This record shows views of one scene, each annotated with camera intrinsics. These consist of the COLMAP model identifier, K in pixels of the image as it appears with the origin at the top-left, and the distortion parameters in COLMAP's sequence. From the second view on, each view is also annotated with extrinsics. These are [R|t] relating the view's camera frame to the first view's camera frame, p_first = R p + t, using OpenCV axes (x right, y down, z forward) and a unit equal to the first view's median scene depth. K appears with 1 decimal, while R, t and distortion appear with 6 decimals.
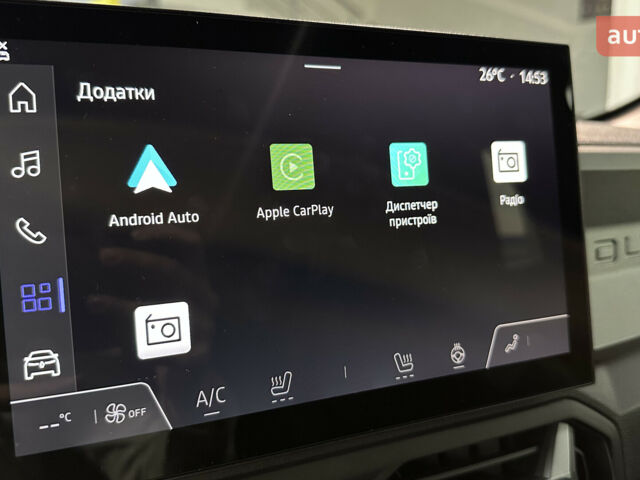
lens RADIAL K [[602.5, 0, 320.0], [0, 602.5, 240.0], [0, 0, 1]] dist [0.179983, -0.379605]
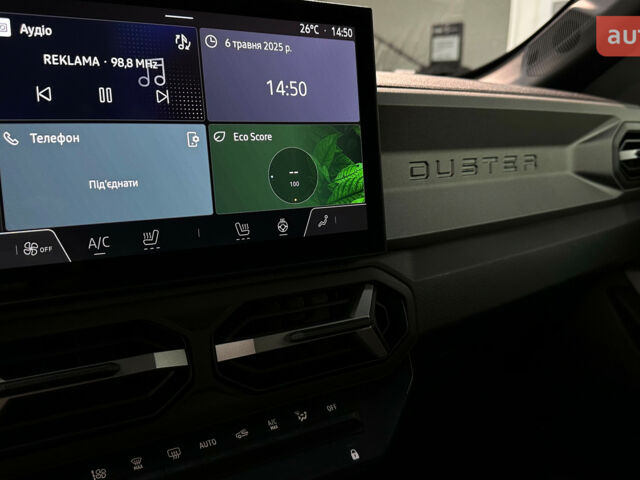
lens RADIAL K [[602.5, 0, 320.0], [0, 602.5, 240.0], [0, 0, 1]] dist [0.179983, -0.379605]
pose [[0.995398, -0.004126, 0.095736, 0.165845], [-0.001112, 0.998508, 0.054594, 0.133287], [-0.095819, -0.054450, 0.993908, -0.408619]]
